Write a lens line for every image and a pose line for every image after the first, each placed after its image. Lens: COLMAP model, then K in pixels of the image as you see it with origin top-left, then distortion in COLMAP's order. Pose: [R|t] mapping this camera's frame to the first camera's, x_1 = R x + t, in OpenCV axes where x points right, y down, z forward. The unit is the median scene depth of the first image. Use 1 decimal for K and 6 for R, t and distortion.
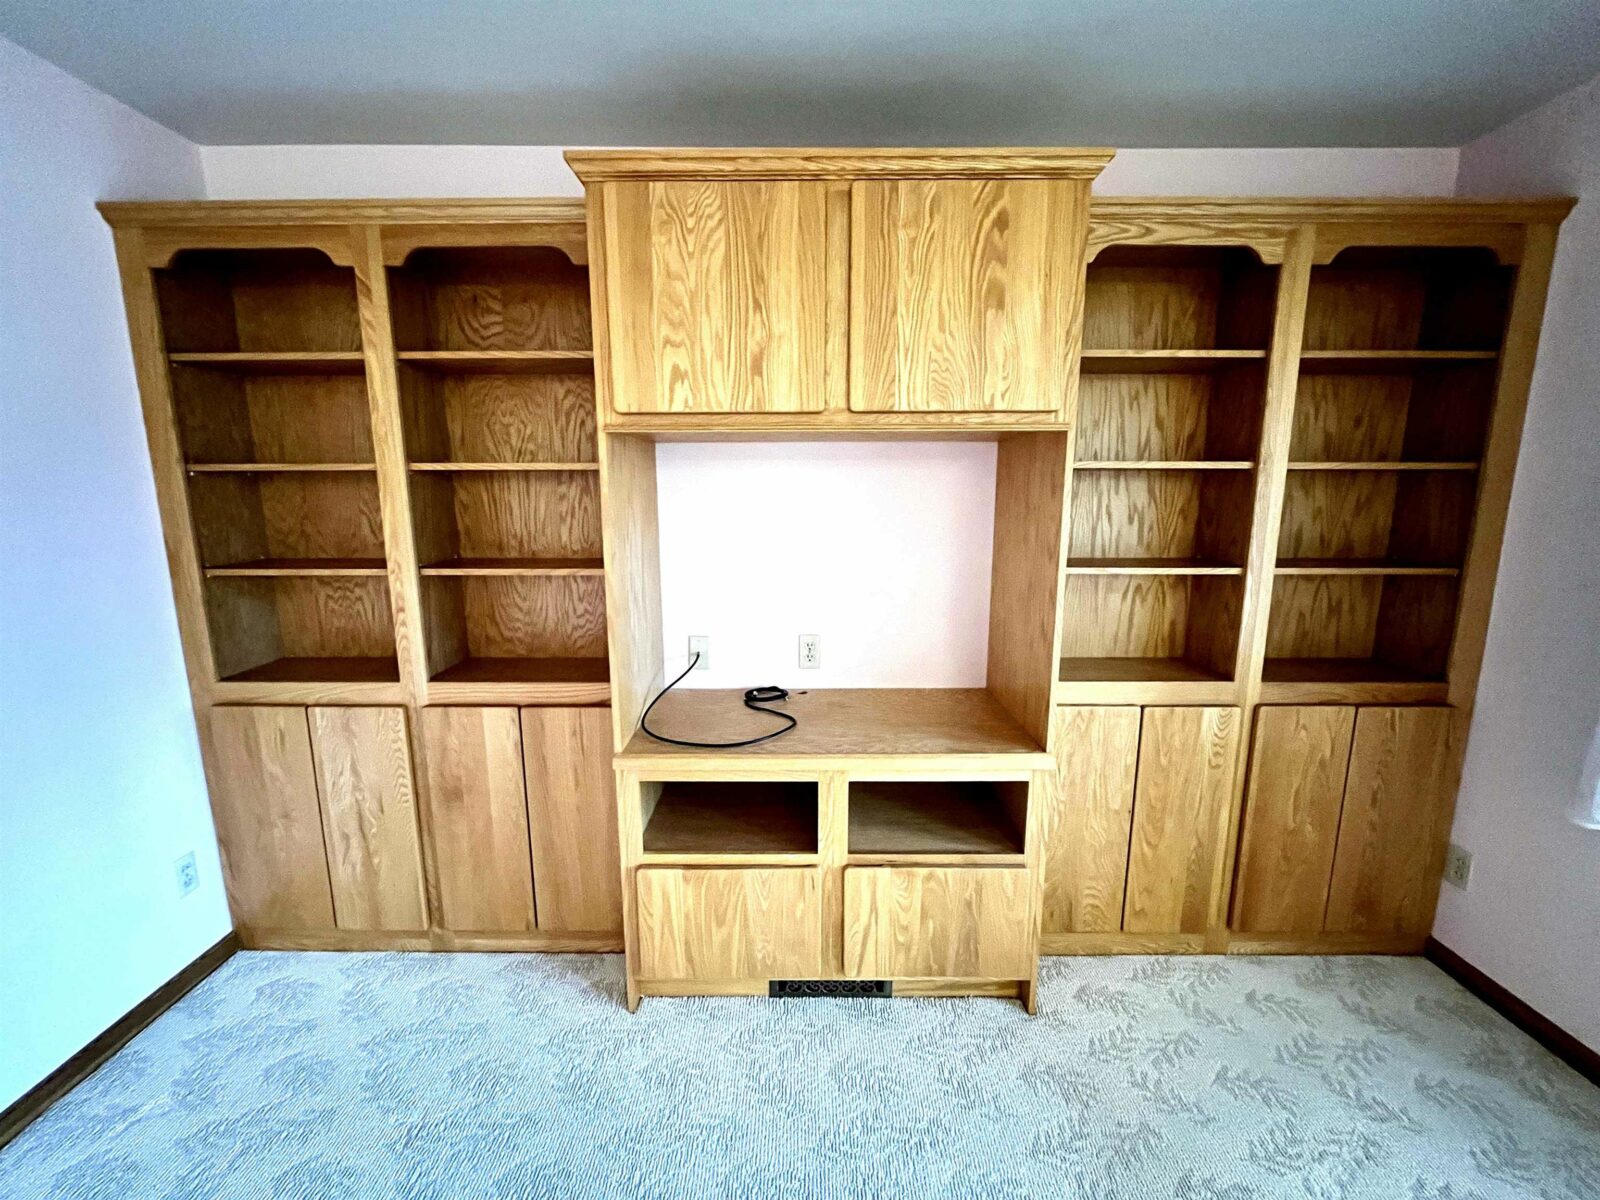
lens RADIAL K [[651.7, 0, 796.9], [0, 651.7, 599.6], [0, 0, 1]] dist [-0.003221, -0.000375]
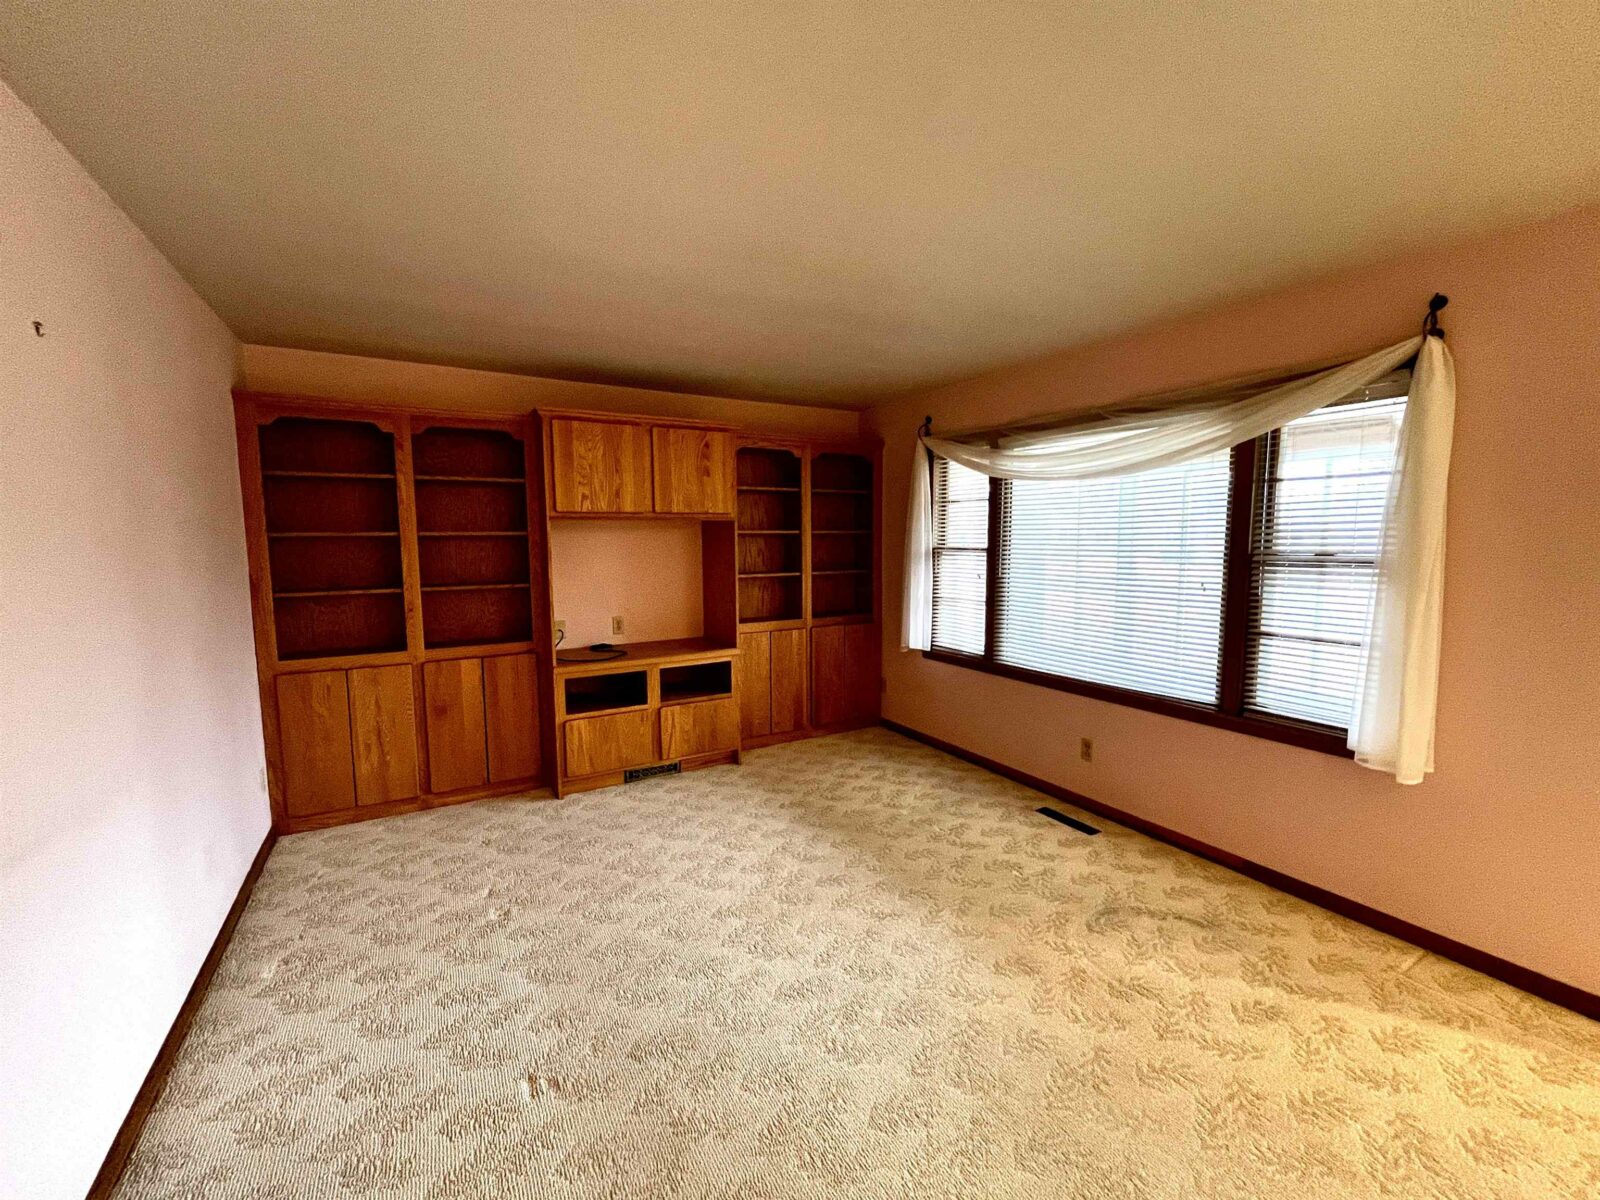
lens RADIAL K [[651.7, 0, 800.2], [0, 651.7, 602.2], [0, 0, 1]] dist [-0.003221, -0.000375]
pose [[0.862089, -0.056069, 0.503646, -0.616310], [0.091557, 0.994738, -0.045979, 0.189828], [-0.498417, 0.085750, 0.862686, -1.212560]]
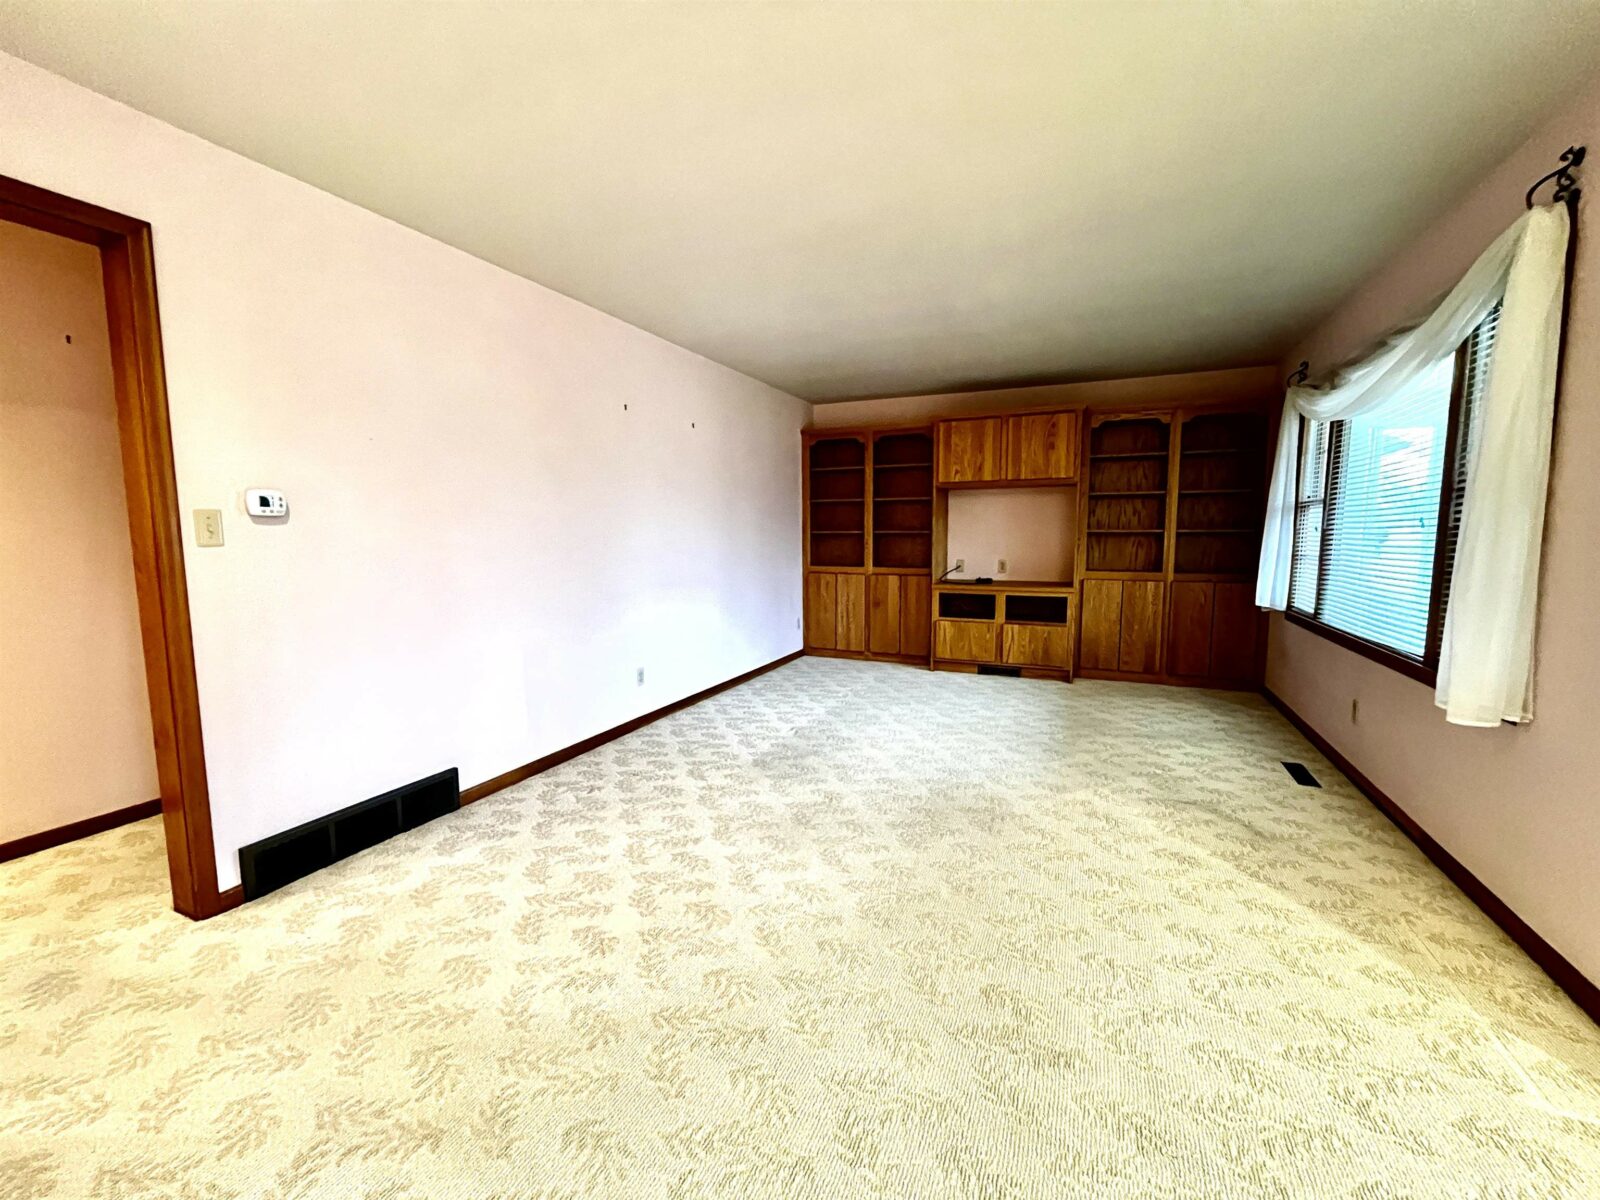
lens RADIAL K [[651.7, 0, 800.3], [0, 651.7, 597.7], [0, 0, 1]] dist [-0.003221, -0.000375]
pose [[0.916421, 0.037613, -0.398444, 0.407466], [-0.065070, 0.996330, -0.055607, 0.509841], [0.394891, 0.076886, 0.915505, -2.179576]]
